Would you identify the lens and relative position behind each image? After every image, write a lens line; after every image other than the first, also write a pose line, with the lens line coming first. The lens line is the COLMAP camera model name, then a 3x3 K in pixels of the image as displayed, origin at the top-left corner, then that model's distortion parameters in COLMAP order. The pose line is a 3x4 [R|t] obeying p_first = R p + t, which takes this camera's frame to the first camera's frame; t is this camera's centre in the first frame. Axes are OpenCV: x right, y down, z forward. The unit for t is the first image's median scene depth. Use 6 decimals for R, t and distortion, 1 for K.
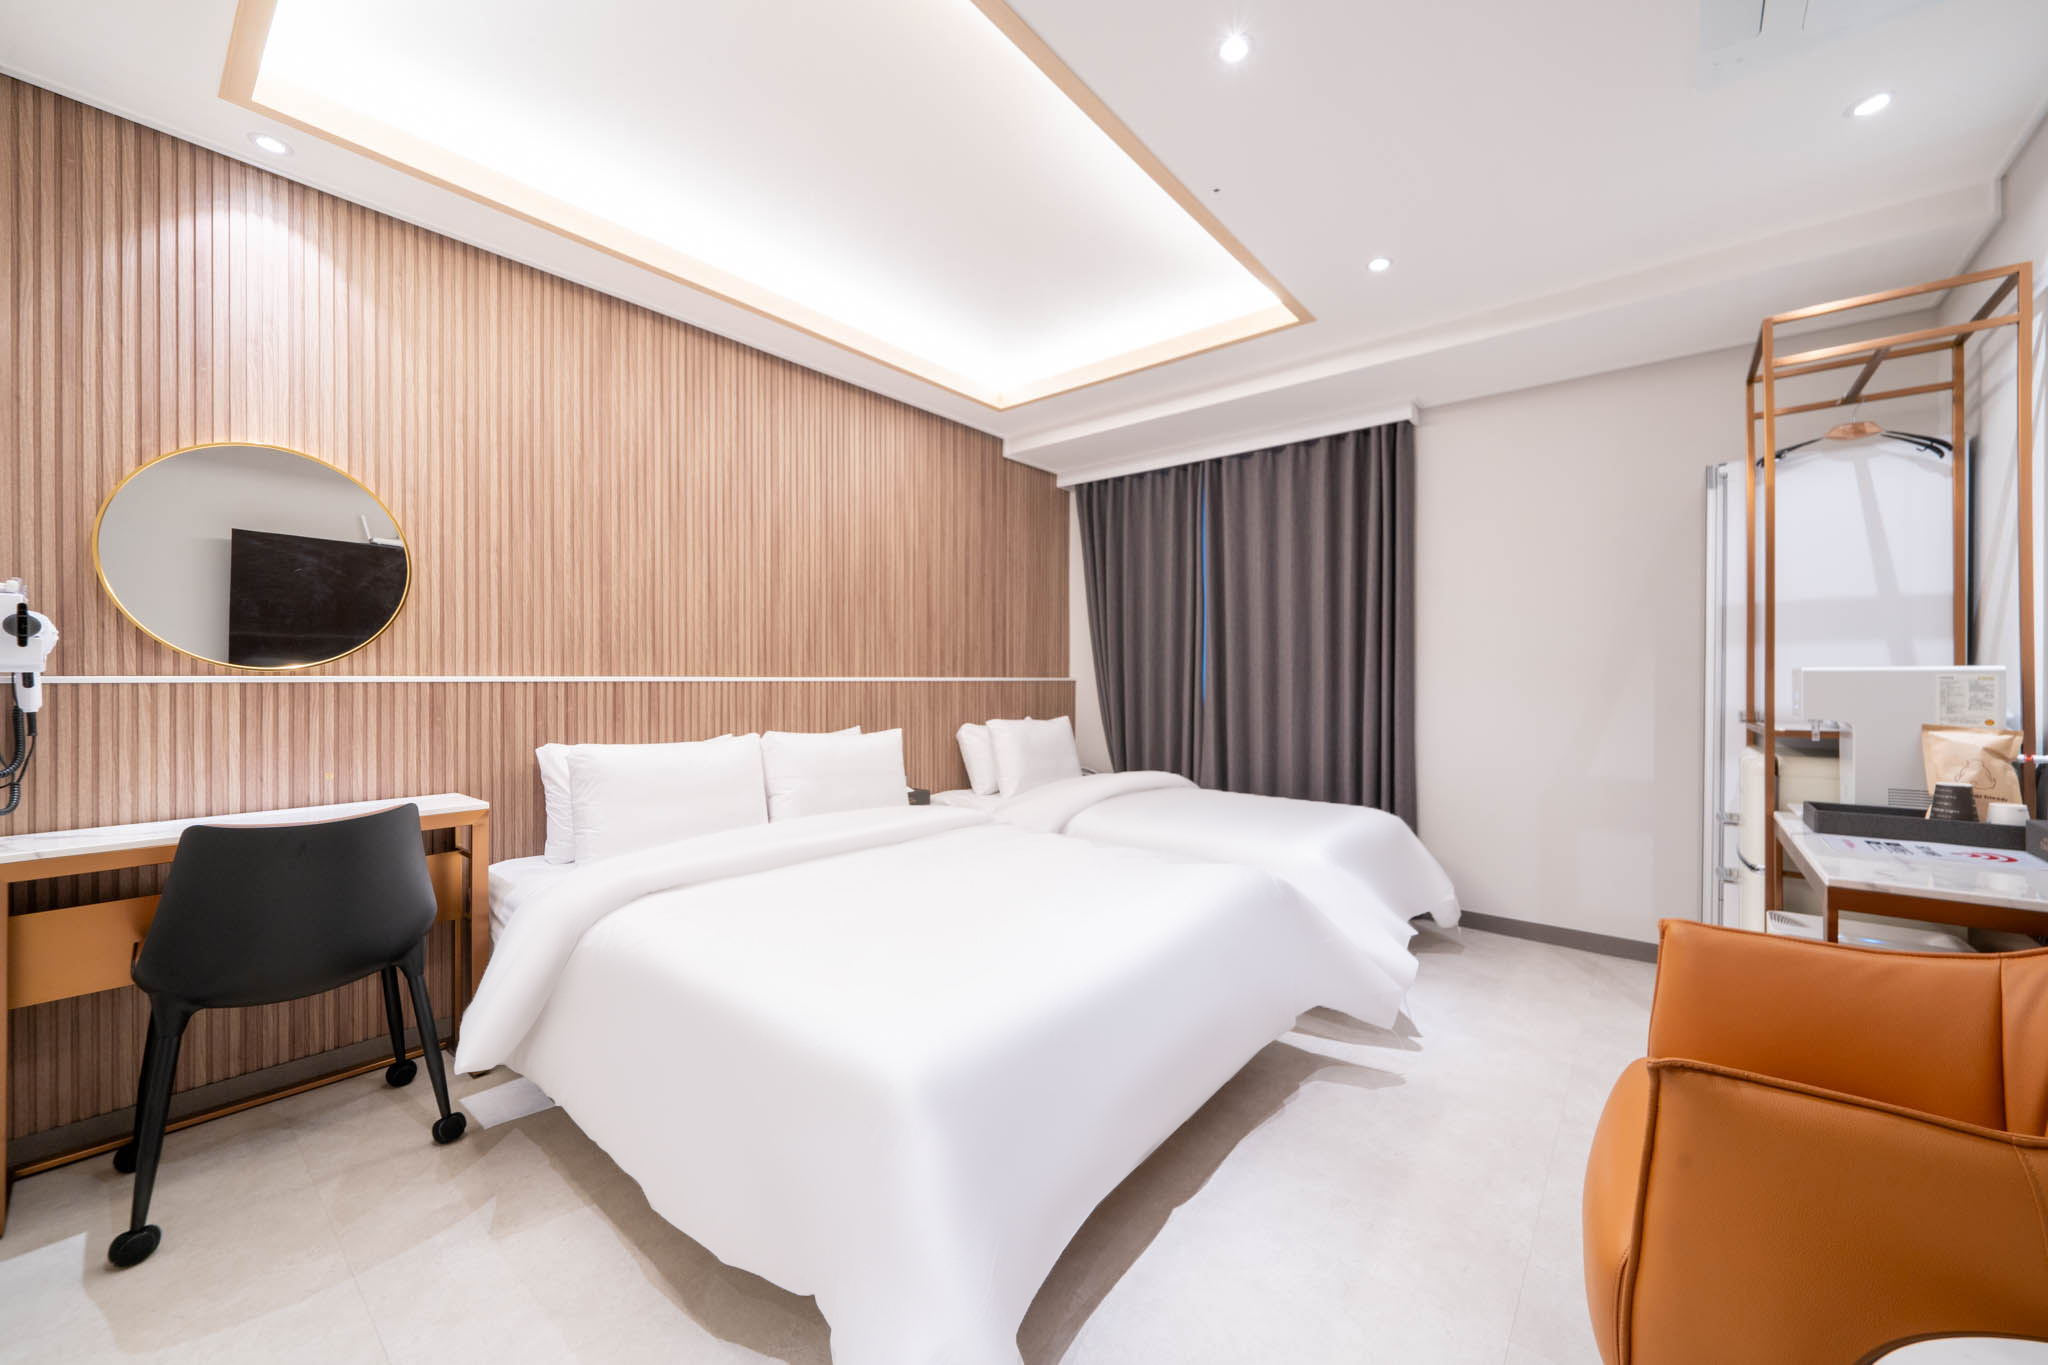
lens RADIAL K [[779.6, 0, 1003.9], [0, 779.6, 680.0], [0, 0, 1]] dist [-0.000271, -0.000263]
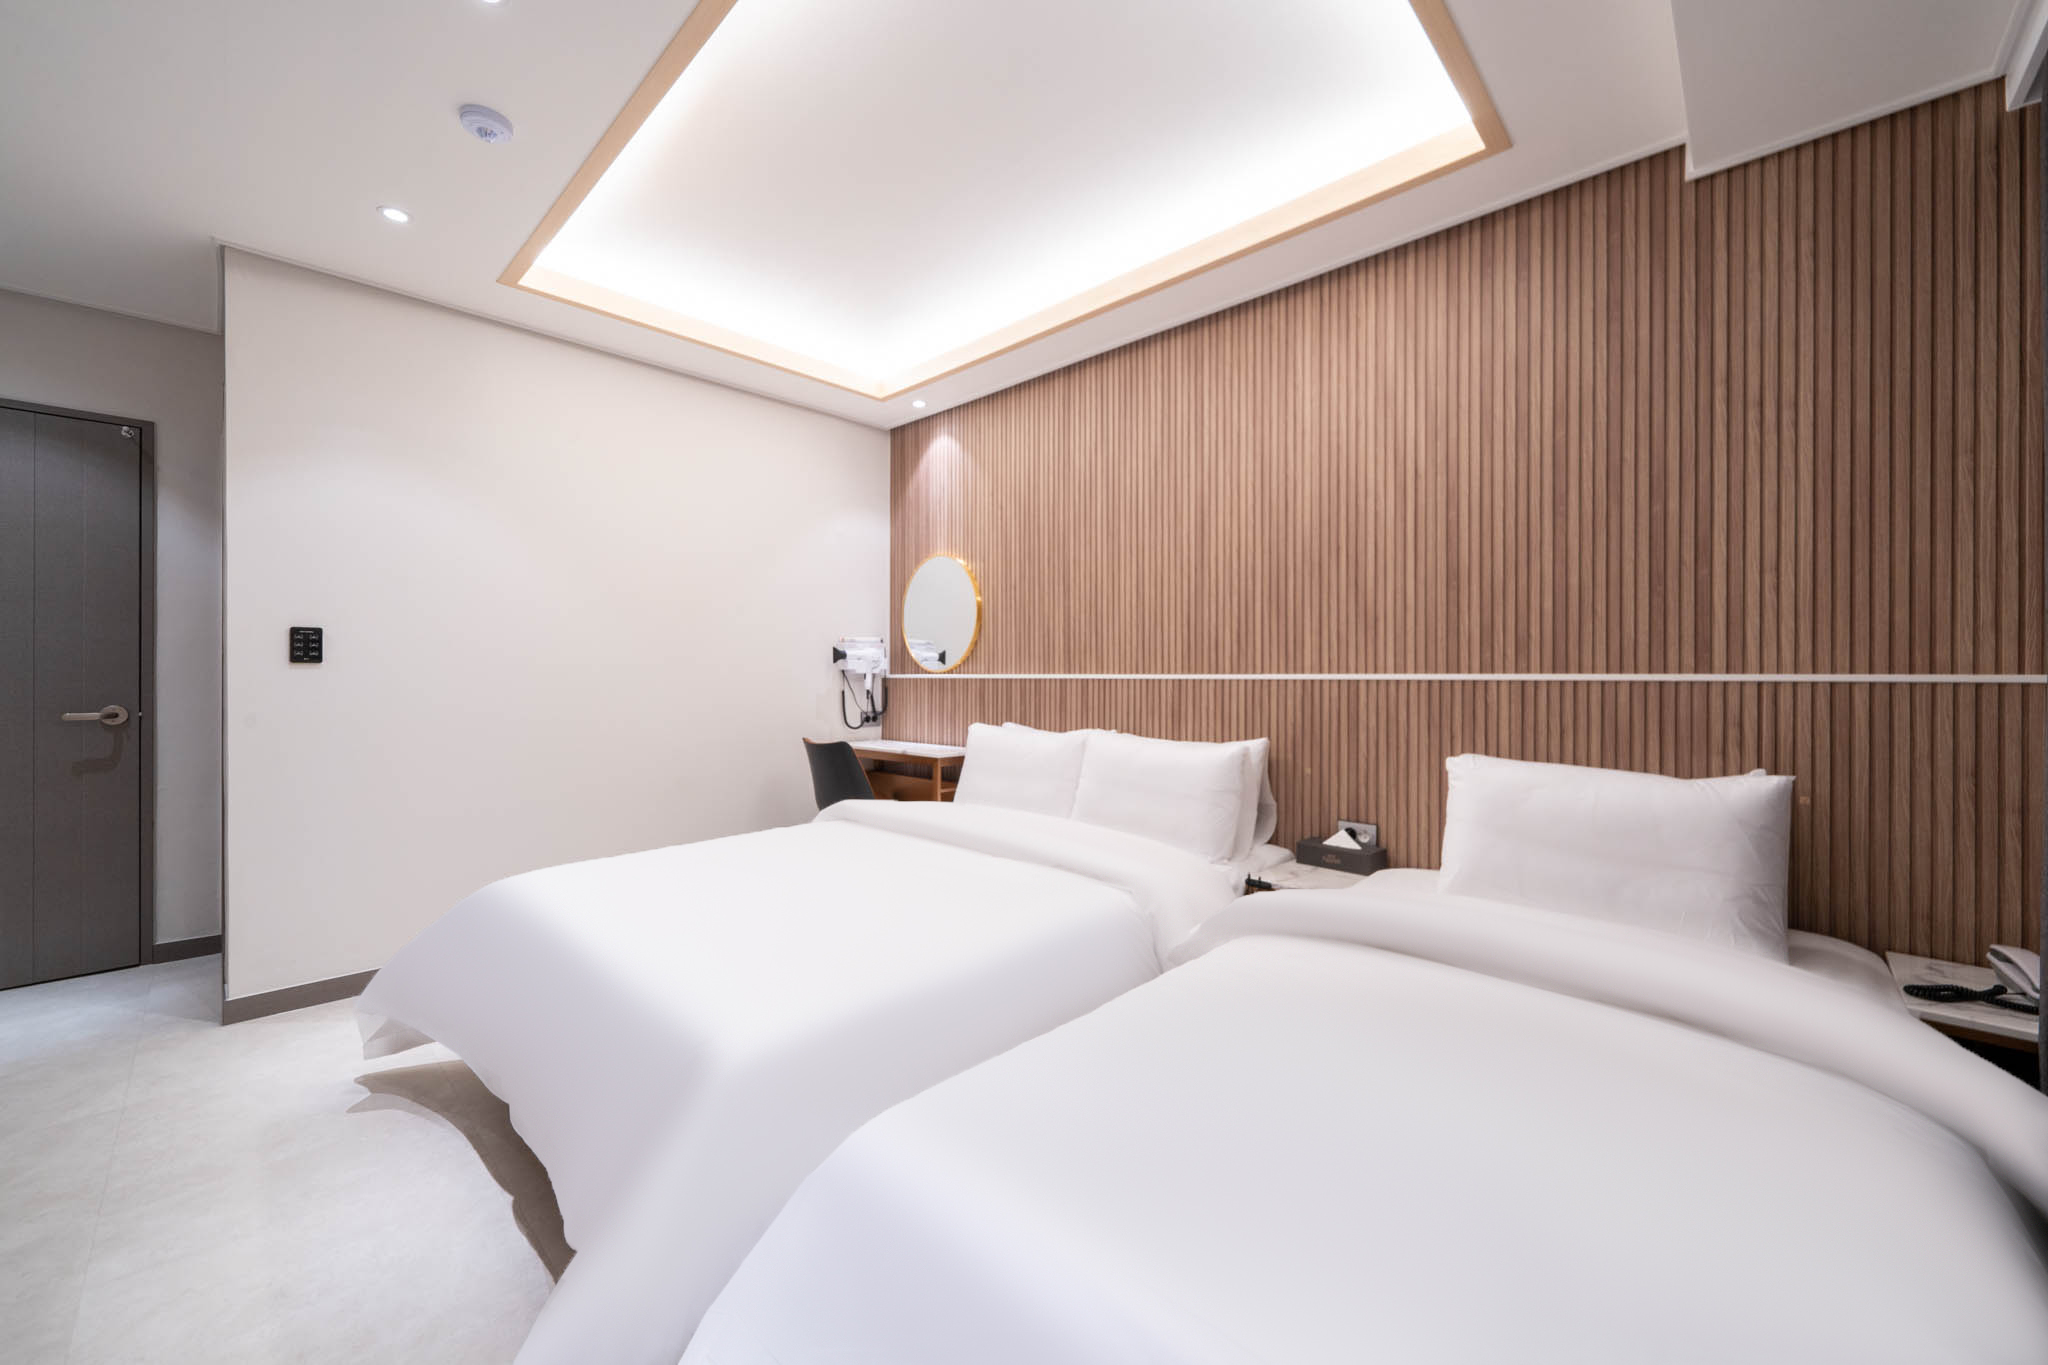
lens RADIAL K [[779.6, 0, 1003.9], [0, 779.6, 680.0], [0, 0, 1]] dist [-0.000271, -0.000263]
pose [[-0.066047, -0.001054, -0.997816, 0.618419], [-0.005364, 0.999985, -0.000701, 0.004454], [0.997802, 0.005306, -0.066052, 0.829946]]
